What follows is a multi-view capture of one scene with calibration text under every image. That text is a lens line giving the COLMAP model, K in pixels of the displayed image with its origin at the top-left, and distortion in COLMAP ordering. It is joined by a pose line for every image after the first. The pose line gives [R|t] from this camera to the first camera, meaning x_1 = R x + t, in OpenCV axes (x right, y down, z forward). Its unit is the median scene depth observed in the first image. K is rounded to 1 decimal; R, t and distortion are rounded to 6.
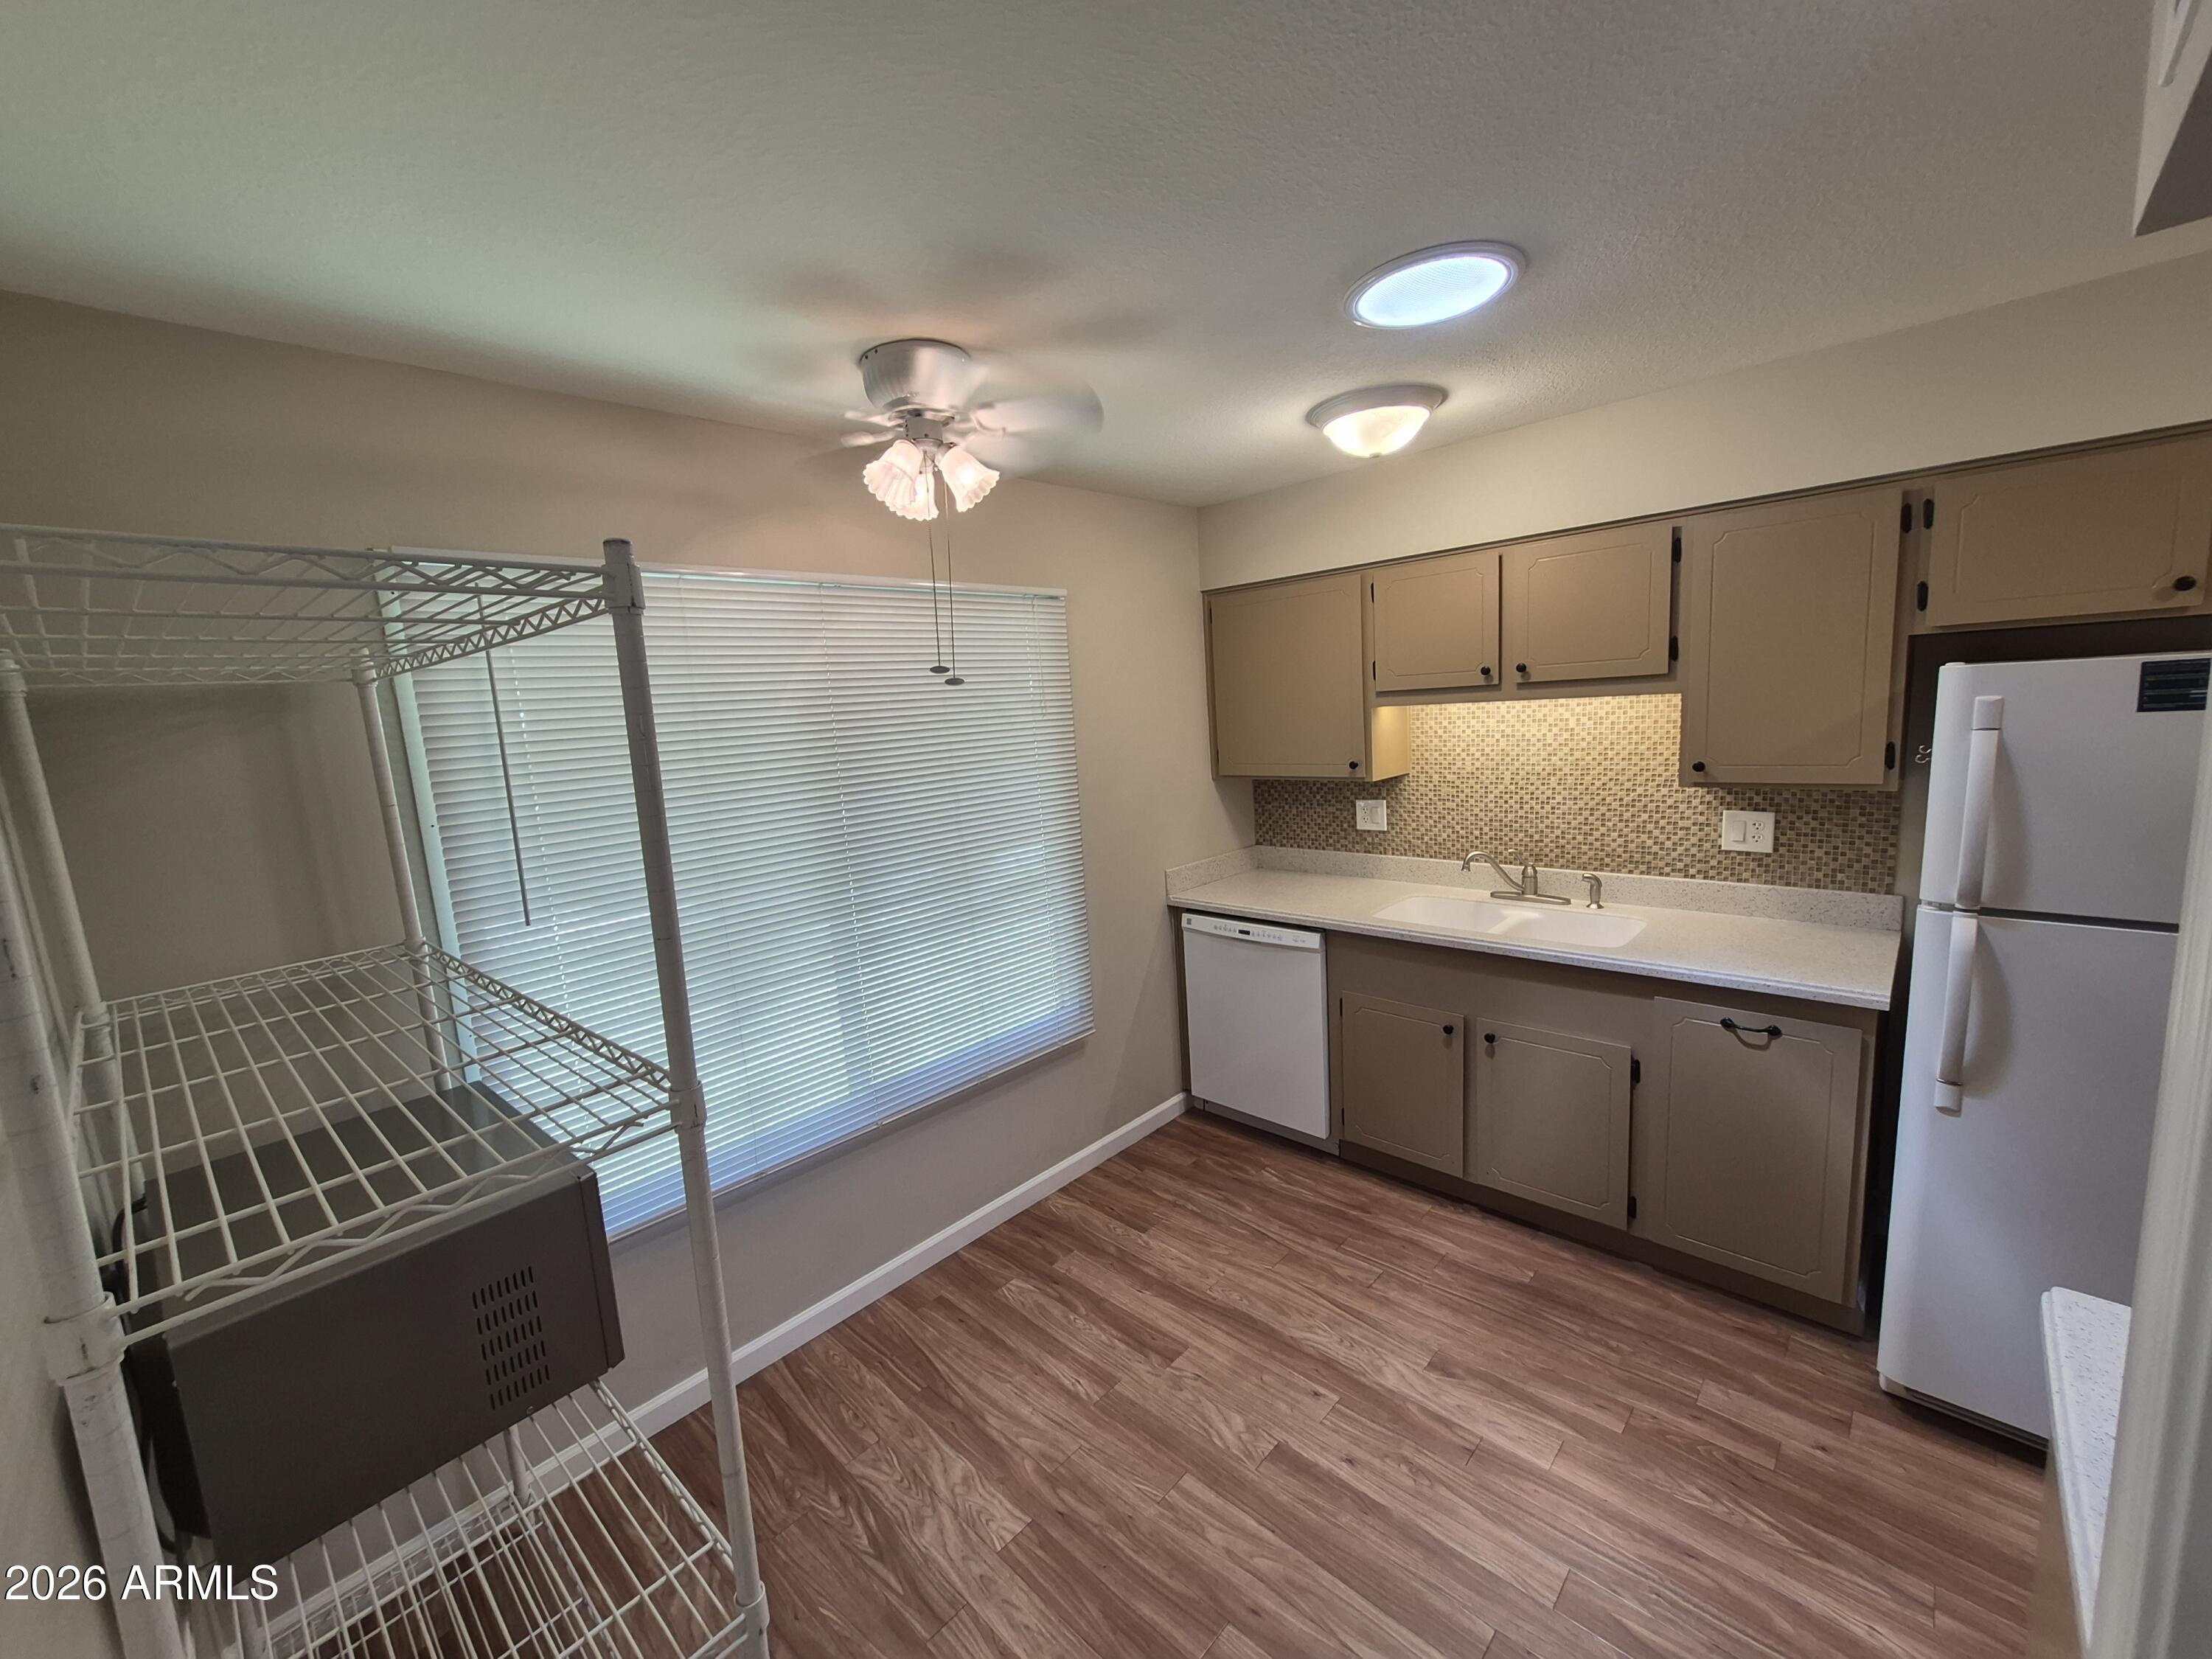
lens RADIAL K [[868.3, 0, 1069.5], [0, 868.3, 834.9], [0, 0, 1]] dist [0.001379, -0.000303]
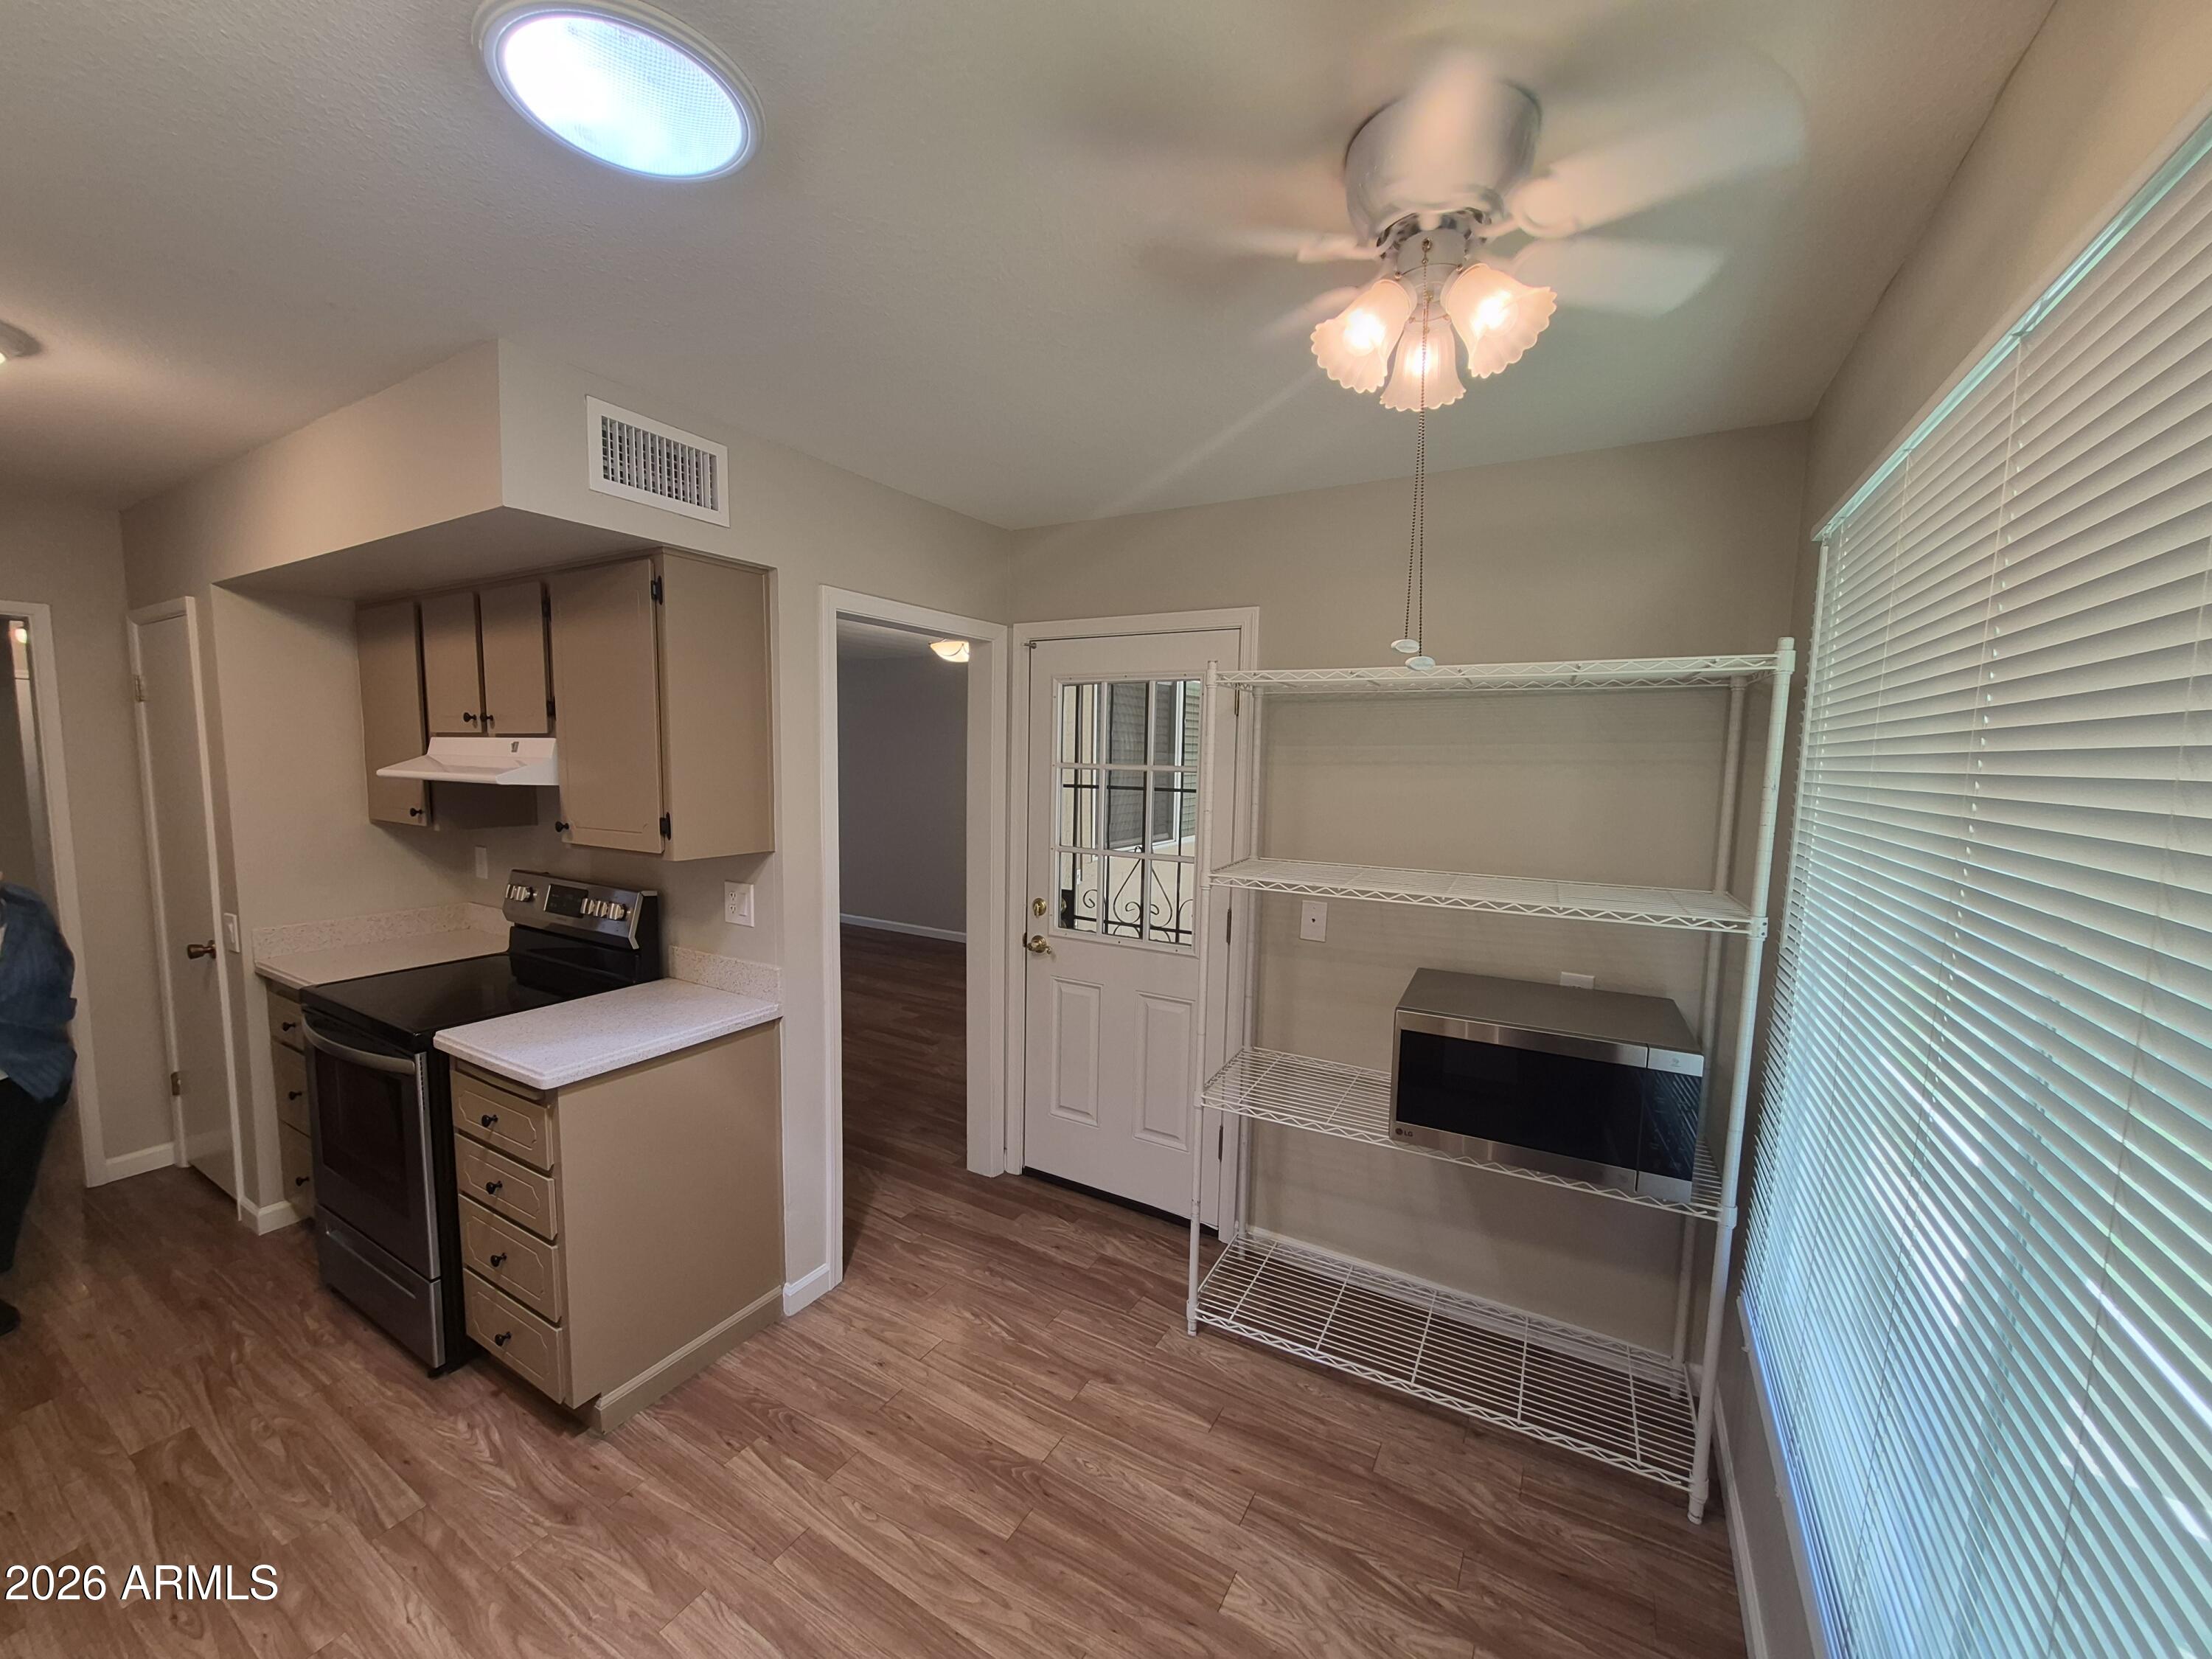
lens RADIAL K [[868.3, 0, 1069.5], [0, 868.3, 834.9], [0, 0, 1]] dist [0.001379, -0.000303]
pose [[-0.970902, 0.075160, -0.227379, 0.172077], [0.015623, 0.967329, 0.253043, -0.155715], [0.238969, 0.242128, -0.940355, 1.096989]]
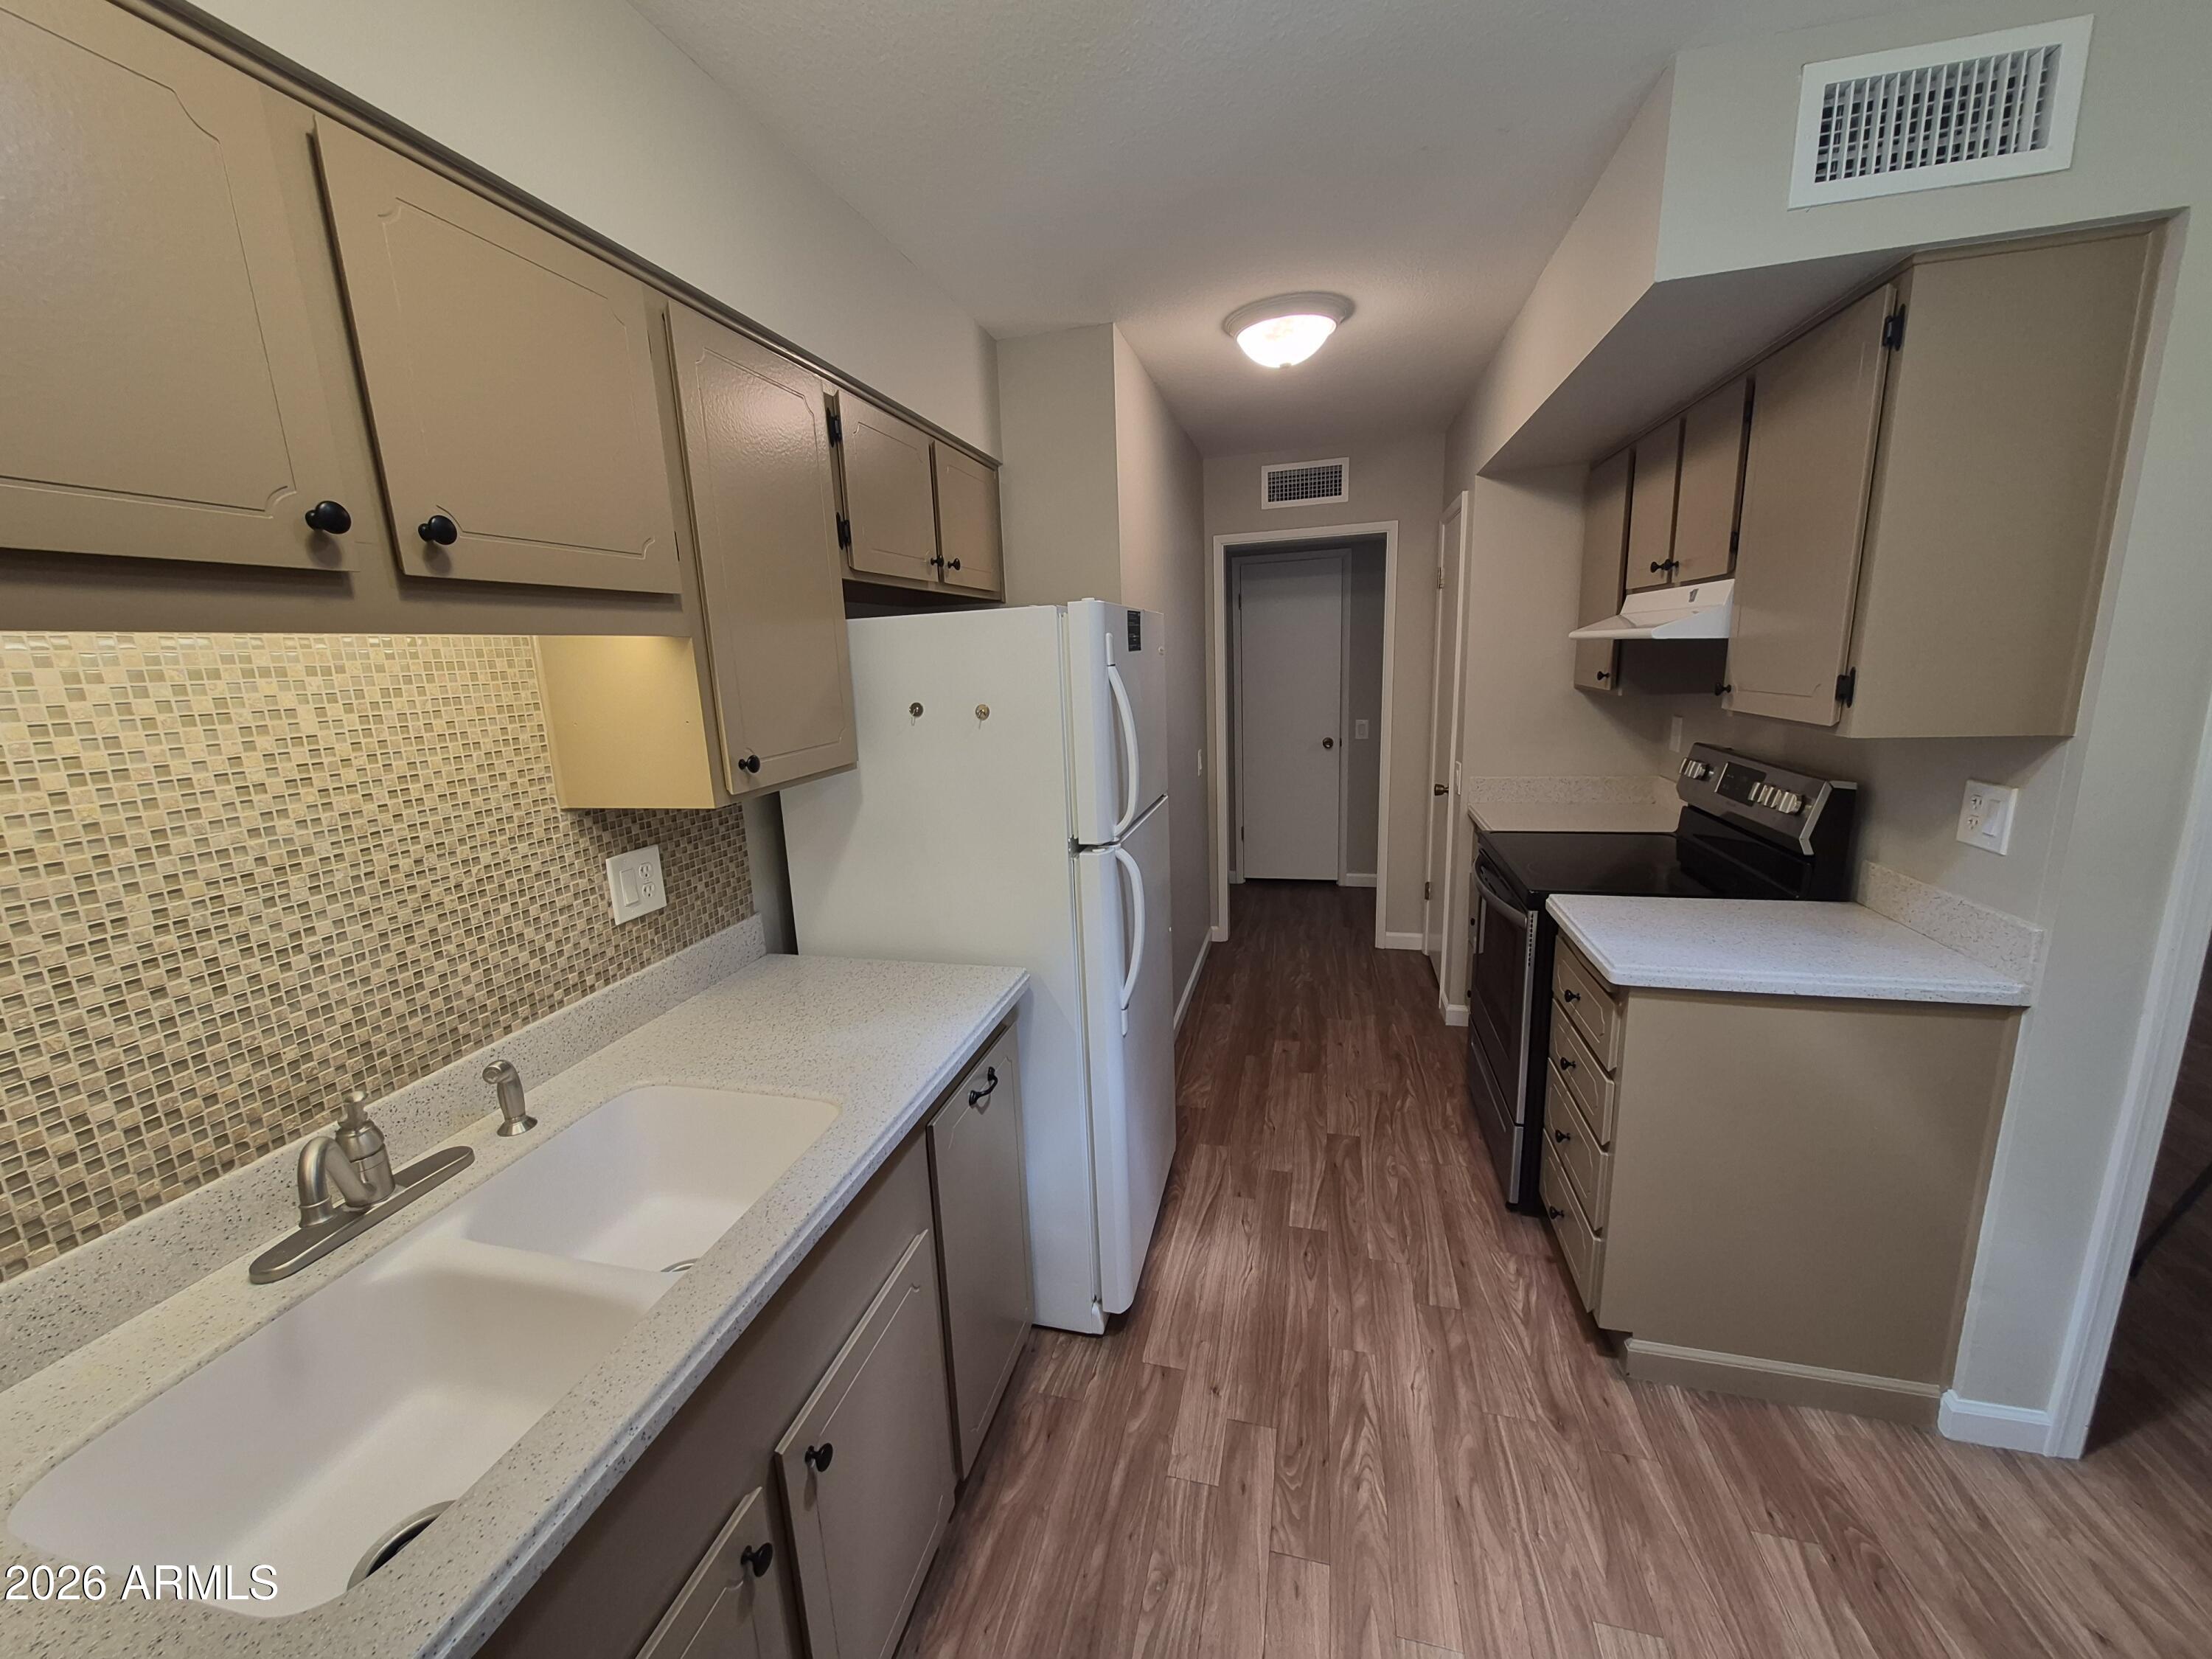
lens RADIAL K [[868.3, 0, 1069.5], [0, 868.3, 834.9], [0, 0, 1]] dist [0.001379, -0.000303]
pose [[-0.492818, -0.092907, 0.865158, 0.101330], [0.204999, 0.953898, 0.219210, -0.103362], [-0.845639, 0.285388, -0.451053, 0.964503]]
